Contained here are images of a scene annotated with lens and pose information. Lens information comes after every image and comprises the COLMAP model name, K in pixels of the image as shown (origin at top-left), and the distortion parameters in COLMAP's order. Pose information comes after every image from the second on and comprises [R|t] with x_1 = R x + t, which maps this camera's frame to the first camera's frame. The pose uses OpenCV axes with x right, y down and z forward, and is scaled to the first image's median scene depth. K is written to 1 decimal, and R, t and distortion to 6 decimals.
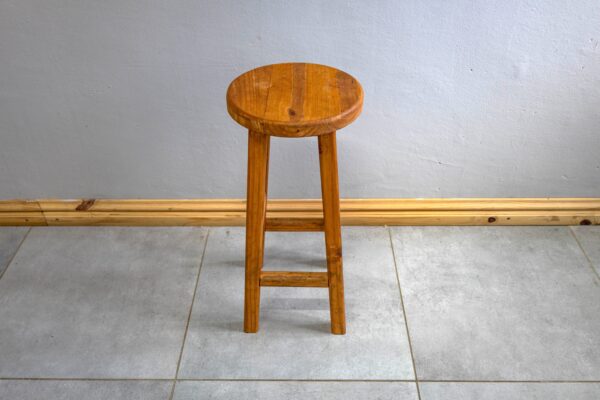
lens RADIAL K [[524.5, 0, 300.0], [0, 524.5, 200.0], [0, 0, 1]] dist [0.000789, -0.014744]
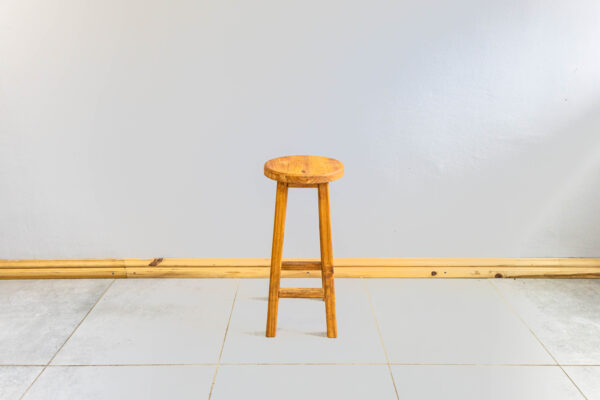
lens RADIAL K [[409.3, 0, 300.0], [0, 409.3, 200.0], [0, 0, 1]] dist [0.034364, -0.028587]
pose [[0.999832, 0.005160, 0.017590, -0.032498], [0.000717, 0.947822, -0.318799, 0.230661], [-0.018317, 0.318758, 0.947659, -0.161389]]
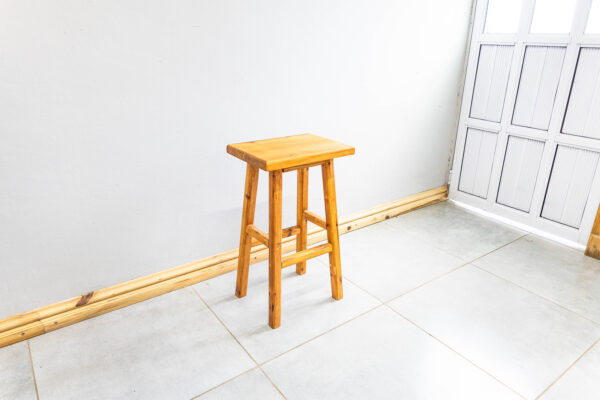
lens RADIAL K [[409.3, 0, 300.0], [0, 409.3, 200.0], [0, 0, 1]] dist [0.034364, -0.028587]
pose [[0.800110, -0.196683, 0.566693, -0.549941], [0.352311, 0.918688, -0.178576, 0.149427], [-0.485491, 0.342532, 0.804345, -0.025560]]
